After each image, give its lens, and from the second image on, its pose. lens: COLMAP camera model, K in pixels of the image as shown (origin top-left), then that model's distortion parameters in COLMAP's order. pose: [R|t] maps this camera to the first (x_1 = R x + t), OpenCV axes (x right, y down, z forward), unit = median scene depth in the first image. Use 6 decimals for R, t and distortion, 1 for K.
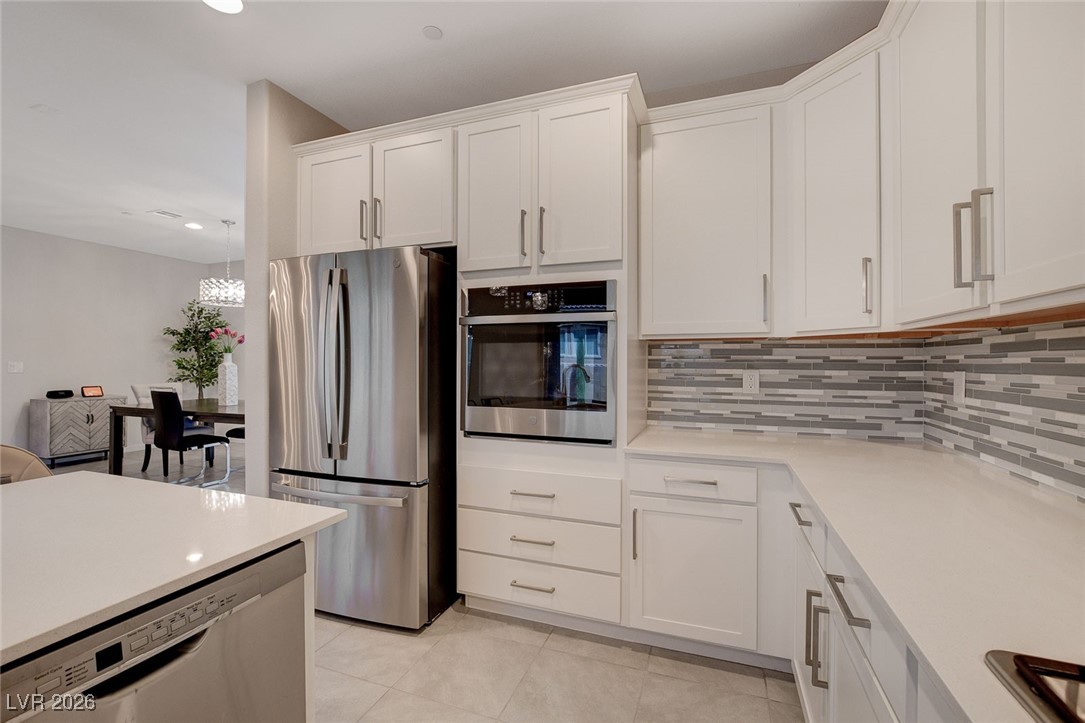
lens RADIAL K [[467.8, 0, 546.2], [0, 467.8, 361.6], [0, 0, 1]] dist [-0.018723, 0.001931]
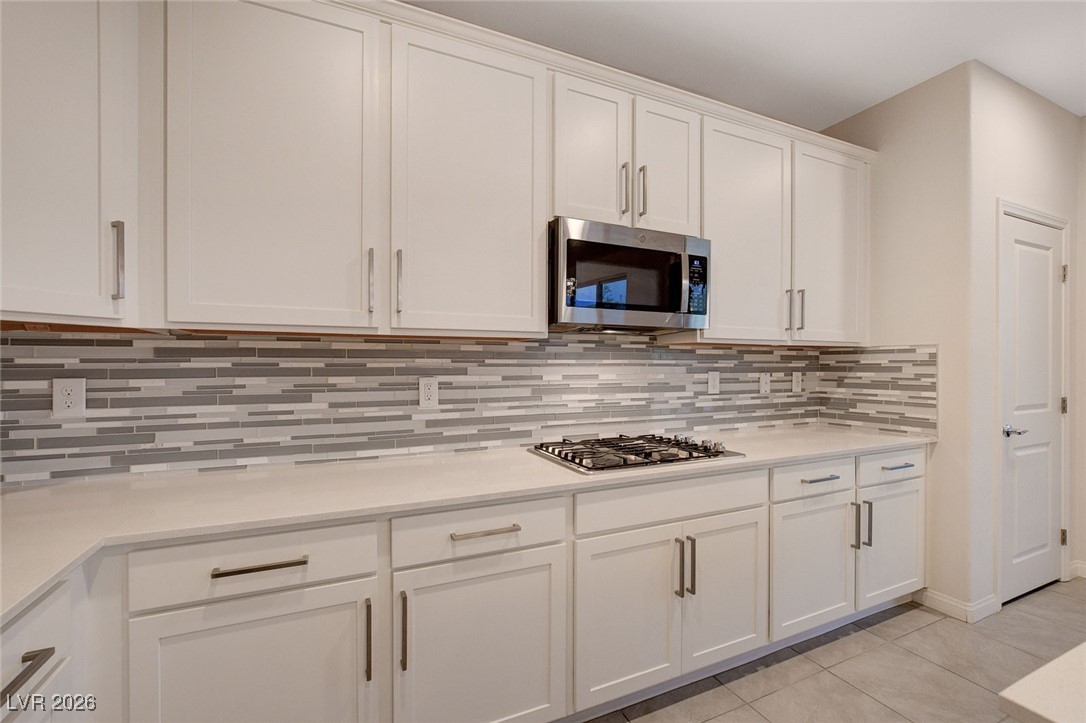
lens RADIAL K [[468.2, 0, 543.1], [0, 468.2, 368.1], [0, 0, 1]] dist [-0.018723, 0.001931]
pose [[-0.703905, -0.006910, 0.710260, -0.216715], [0.000303, 0.999950, 0.010029, -0.003902], [-0.710294, 0.007275, -0.703868, 0.821718]]
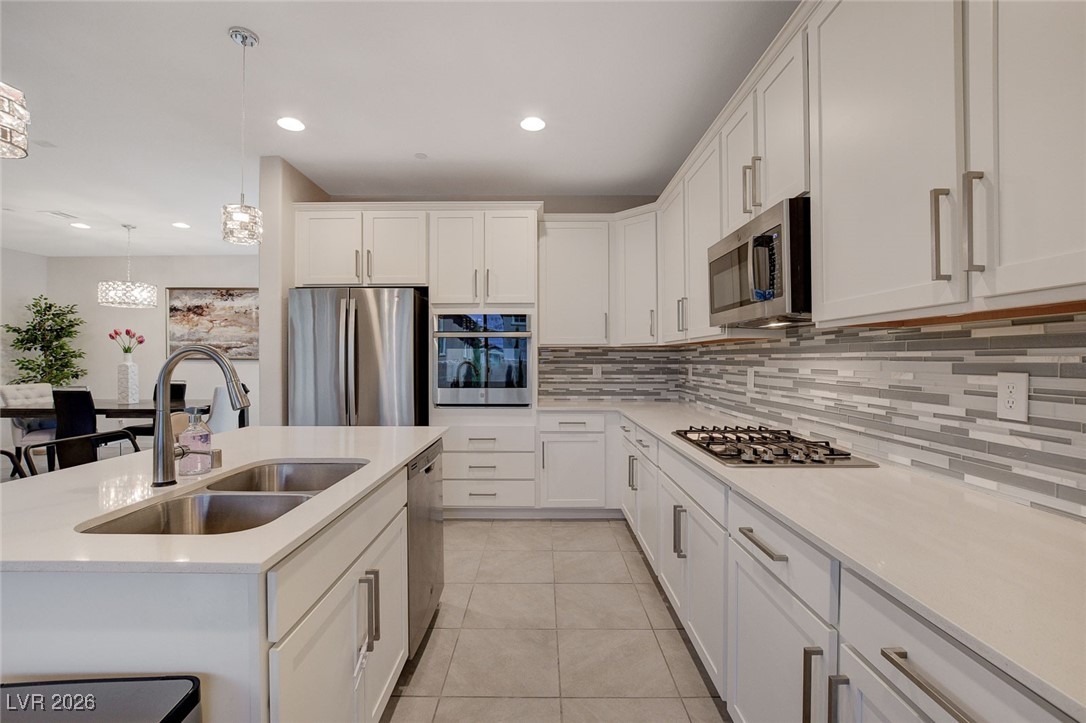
lens RADIAL K [[468.2, 0, 546.2], [0, 468.2, 356.0], [0, 0, 1]] dist [-0.018723, 0.001931]
pose [[0.936581, -0.000585, 0.350451, -0.397335], [0.003512, 0.999964, -0.007716, -0.001195], [-0.350434, 0.008458, 0.936549, -0.649618]]
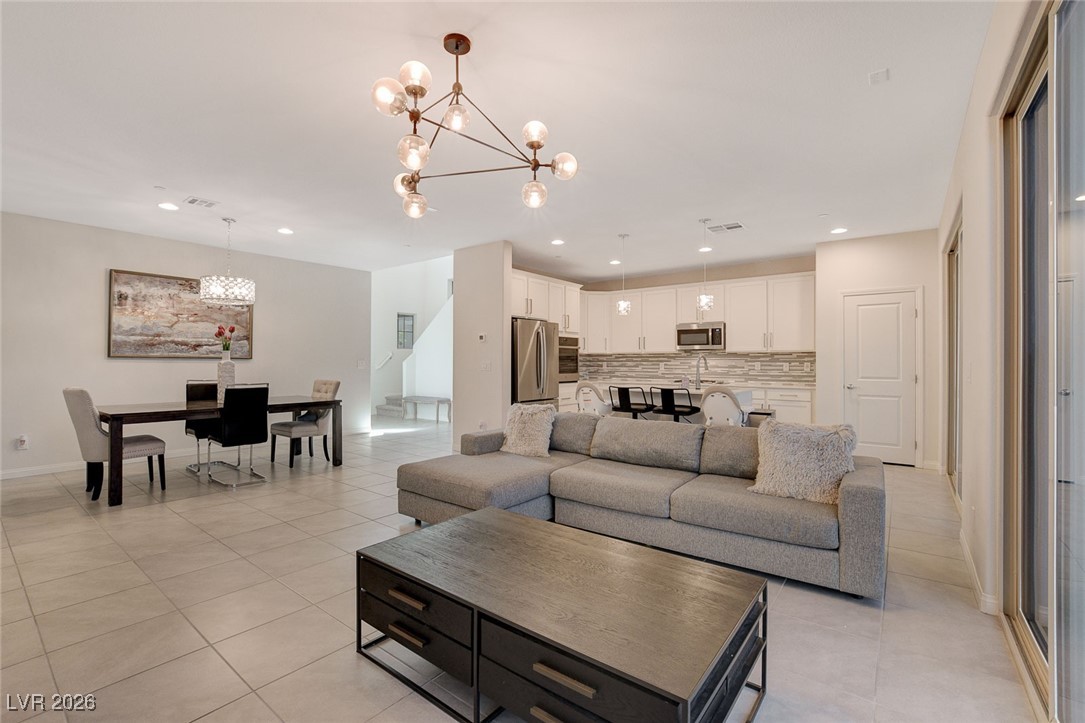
lens RADIAL K [[467.8, 0, 542.2], [0, 467.8, 361.6], [0, 0, 1]] dist [-0.018723, 0.001931]
pose [[0.301514, -0.000314, 0.953462, -3.281635], [0.000934, 1.000000, 0.000034, 0.013162], [-0.953461, 0.000880, 0.301515, 0.134009]]
